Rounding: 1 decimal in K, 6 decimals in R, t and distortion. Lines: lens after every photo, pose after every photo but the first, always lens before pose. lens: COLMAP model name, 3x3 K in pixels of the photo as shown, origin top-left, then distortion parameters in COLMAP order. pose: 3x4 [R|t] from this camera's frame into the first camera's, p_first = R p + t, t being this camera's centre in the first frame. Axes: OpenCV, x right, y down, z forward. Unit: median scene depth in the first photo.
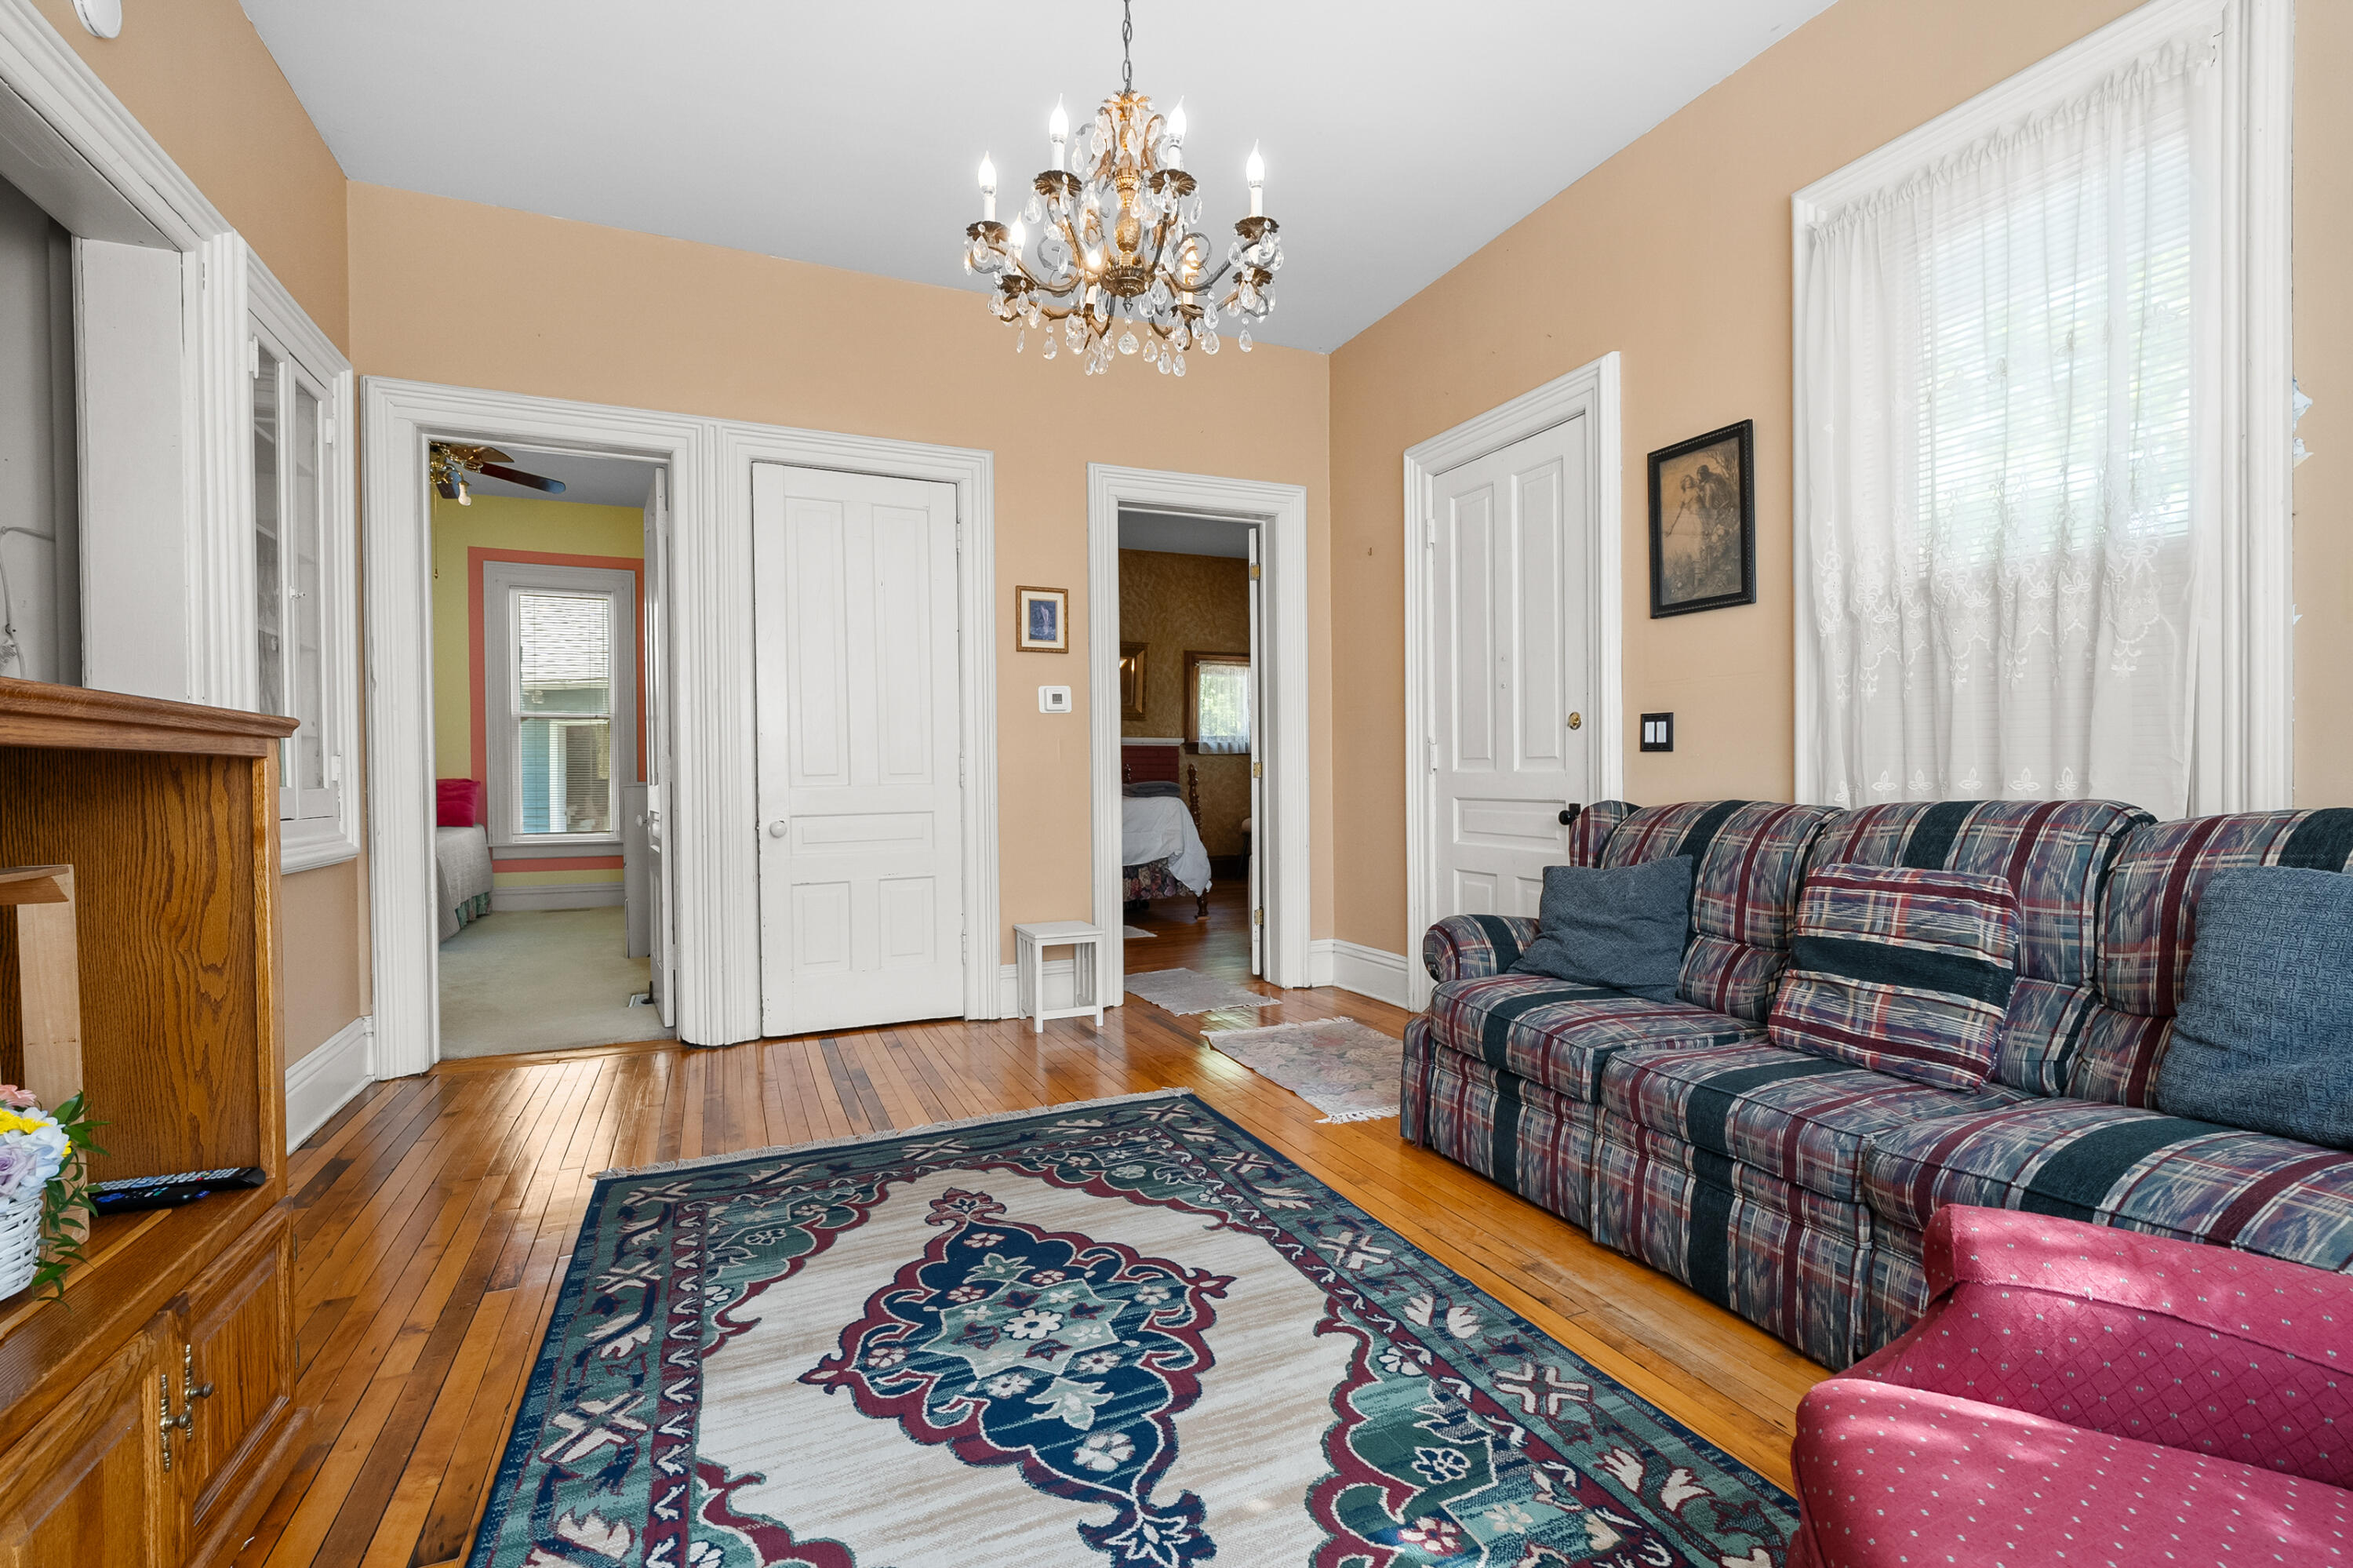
lens RADIAL K [[1056.0, 0, 1176.5], [0, 1056.0, 784.0], [0, 0, 1]] dist [-0.004086, 0.000286]
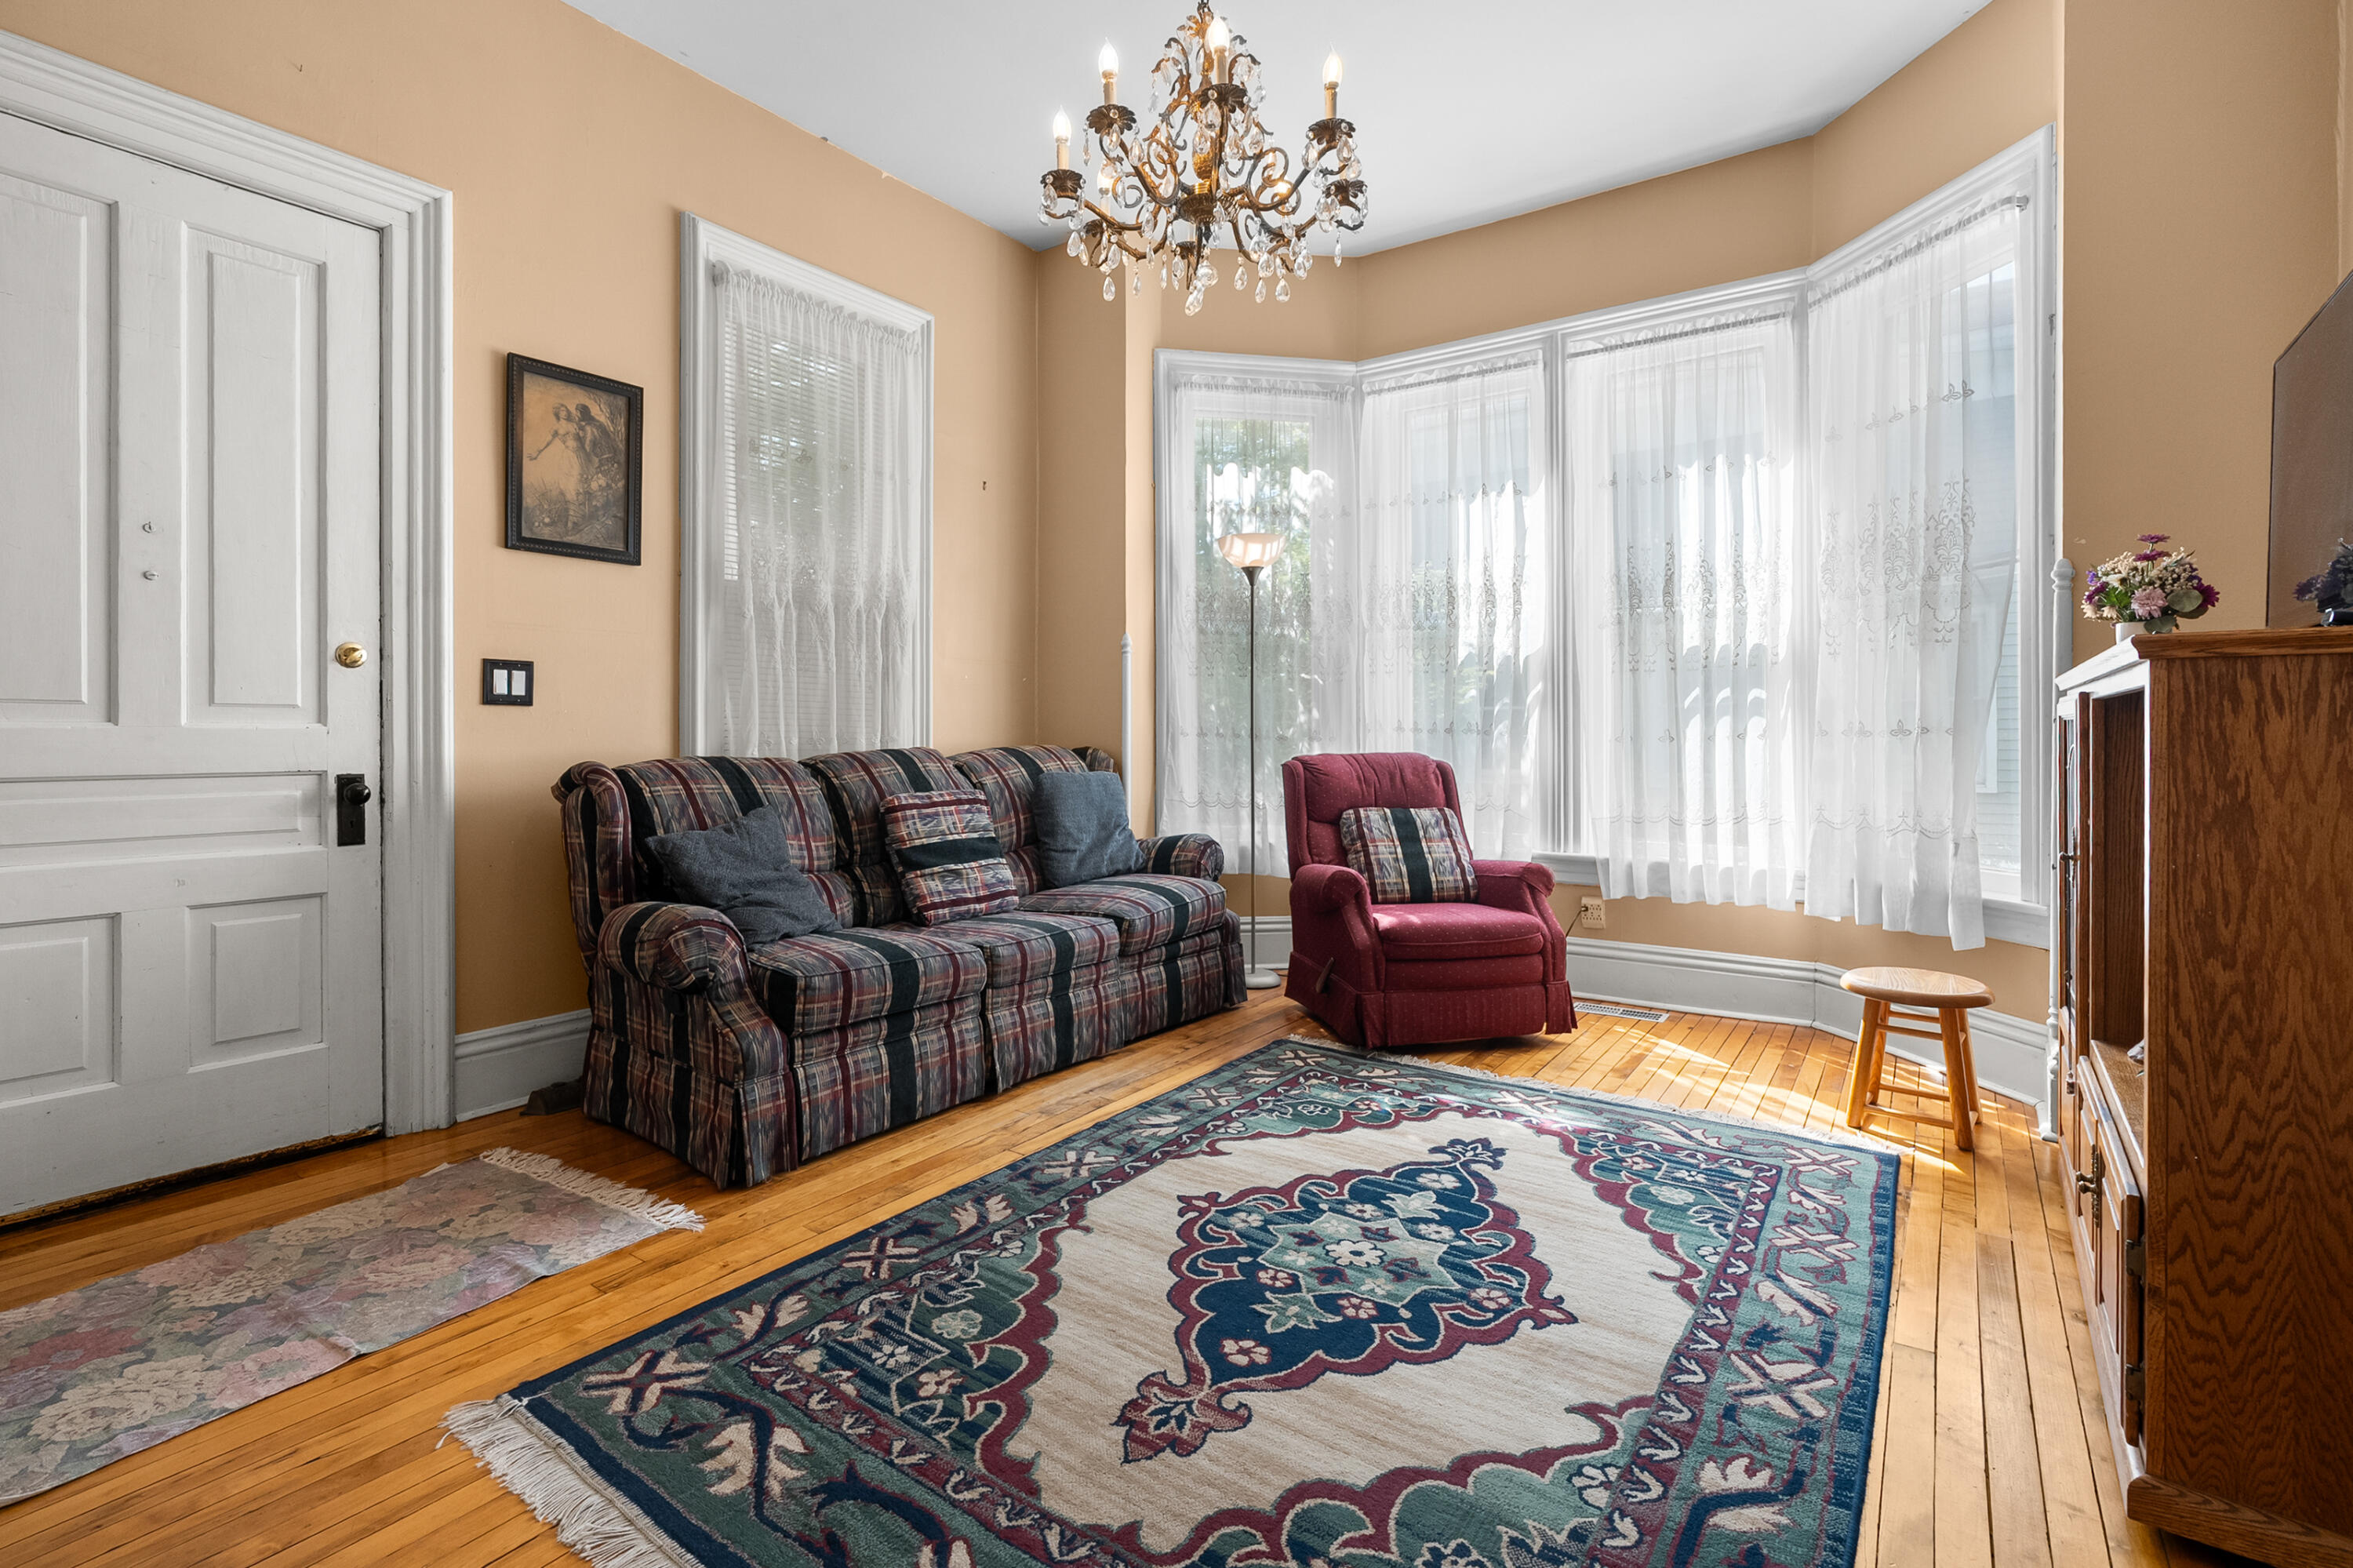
lens RADIAL K [[1074.9, 0, 1169.1], [0, 1074.9, 740.9], [0, 0, 1]] dist [-0.006343, 0.000169]
pose [[-0.509441, 0.004617, 0.860493, -0.930565], [0.014388, 0.999892, 0.003153, 0.004276], [-0.860385, 0.013987, -0.509452, 1.650541]]
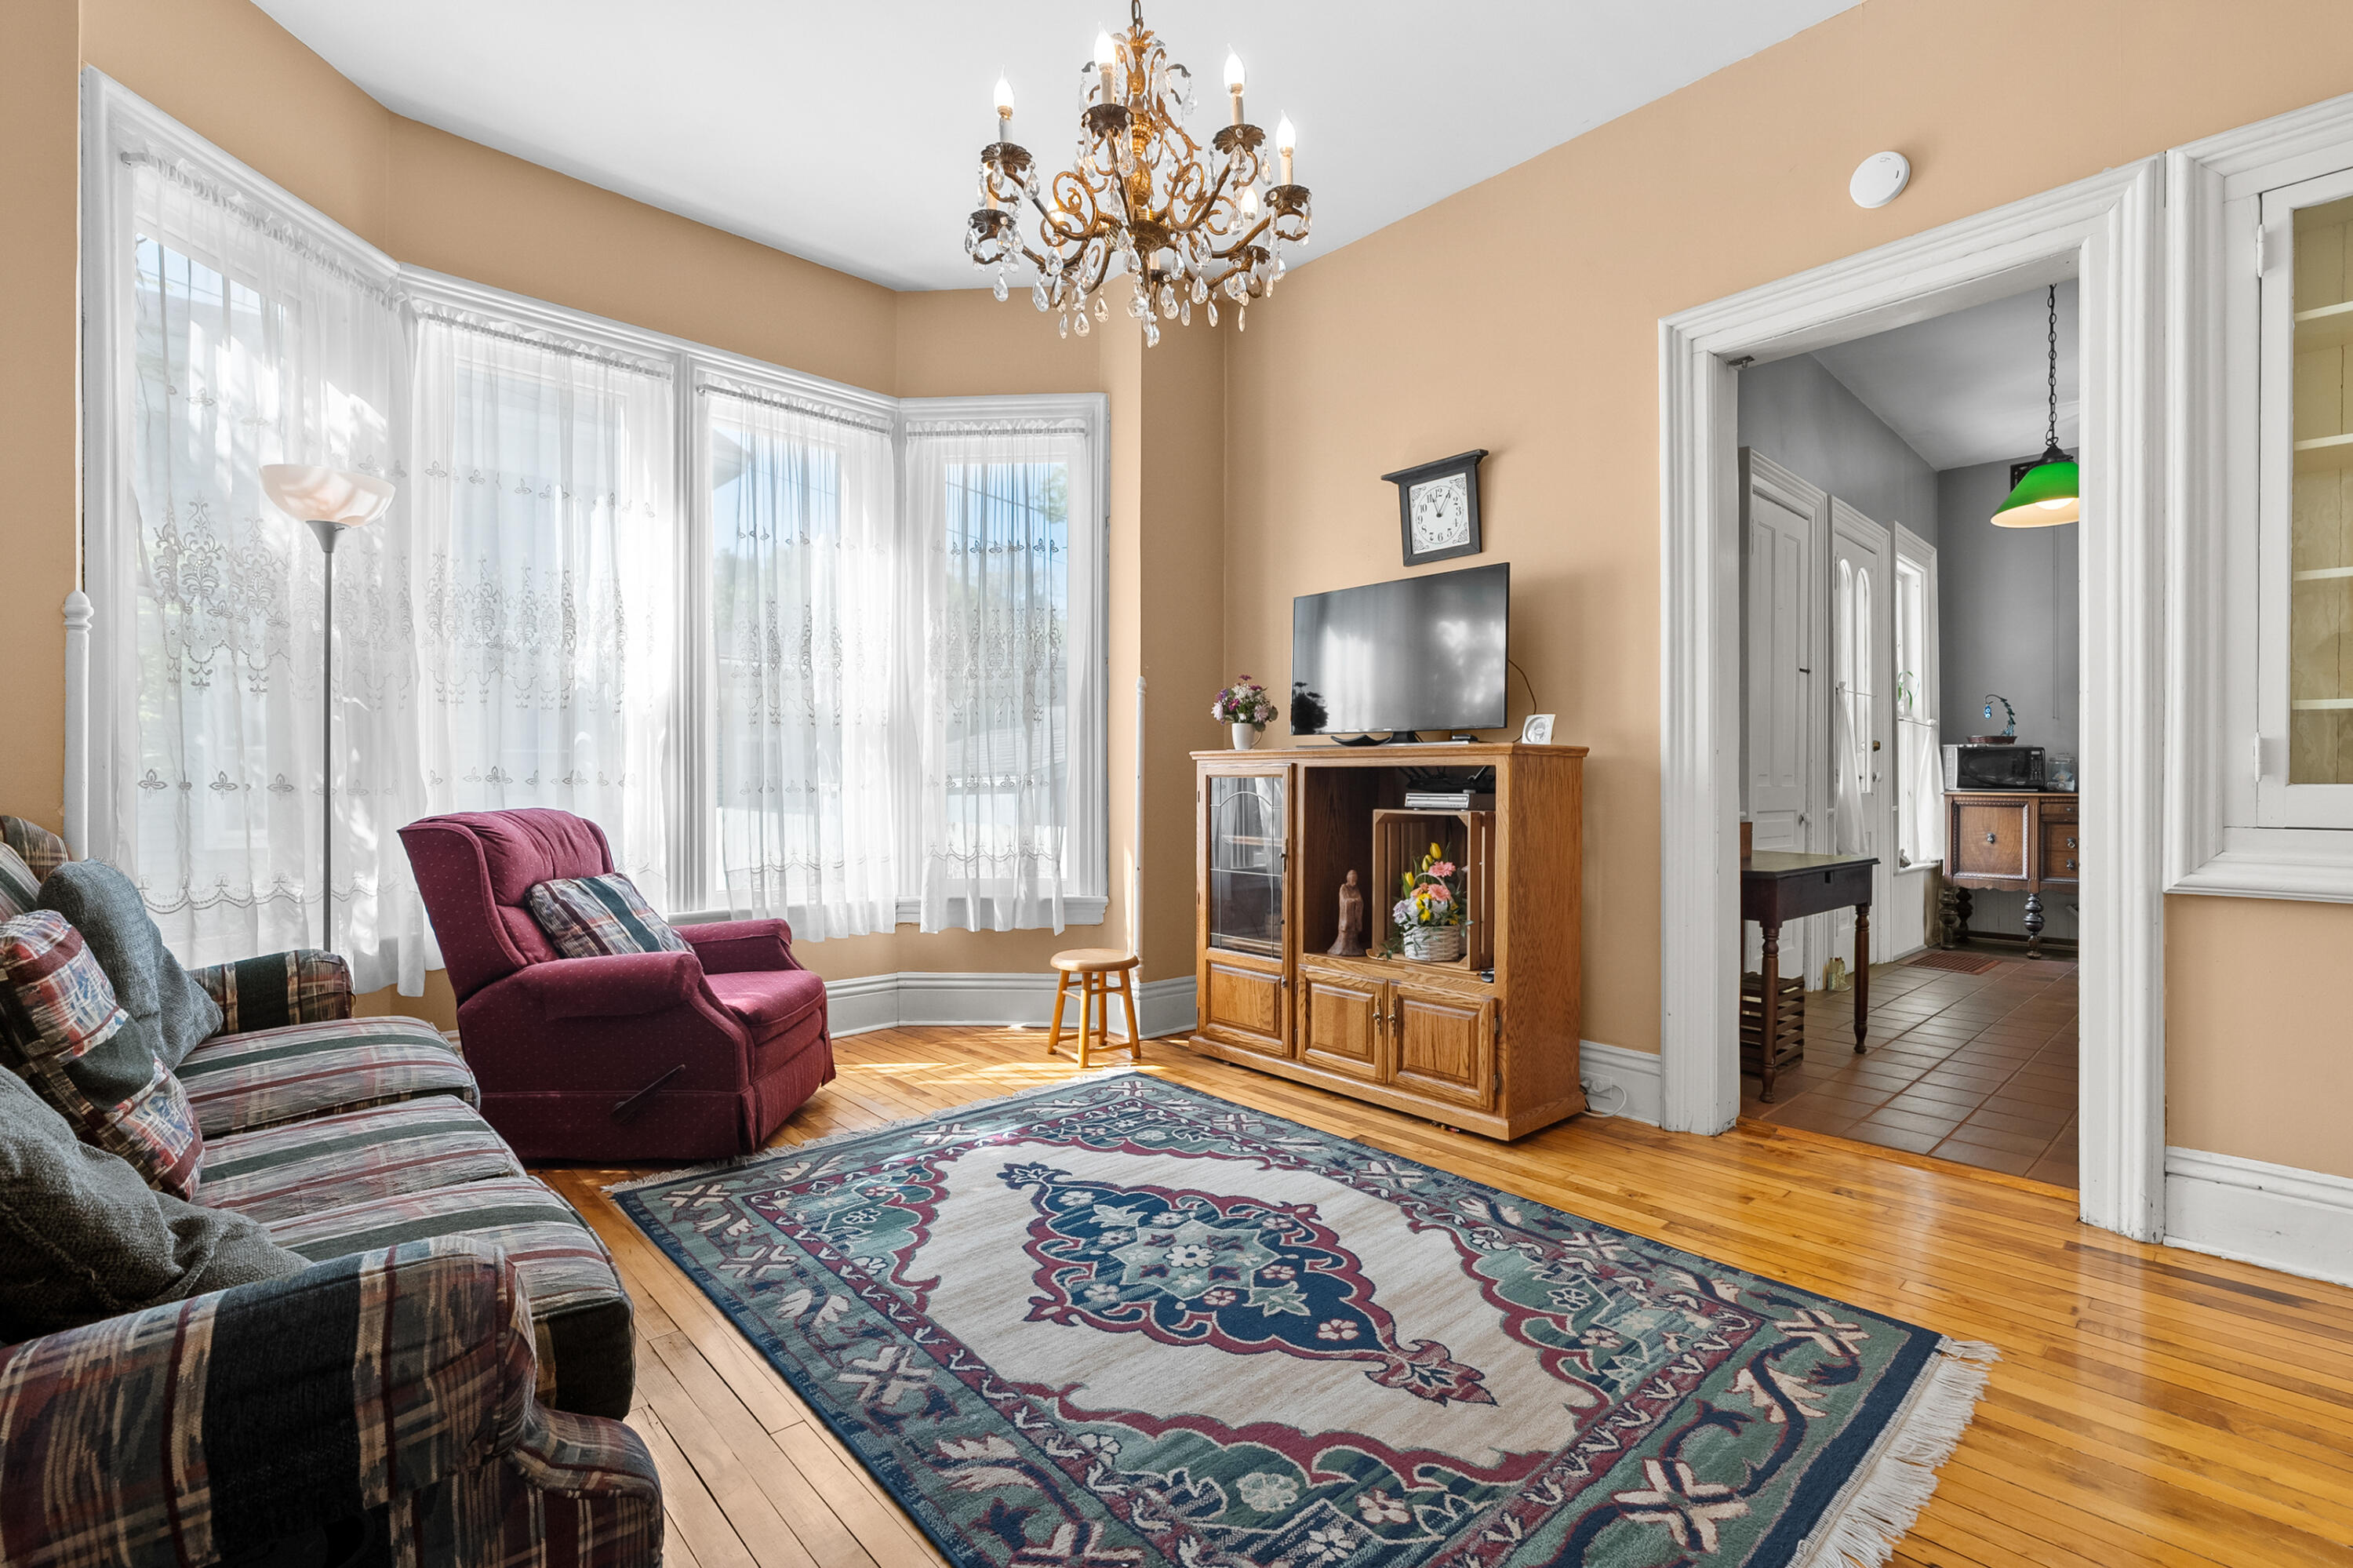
lens RADIAL K [[1056.0, 0, 1176.5], [0, 1056.0, 784.0], [0, 0, 1]] dist [-0.004086, 0.000286]
pose [[-0.946835, 0.006970, -0.321644, 0.237692], [0.003051, 0.999915, 0.012687, -0.014033], [0.321705, 0.011031, -0.946776, 2.030108]]
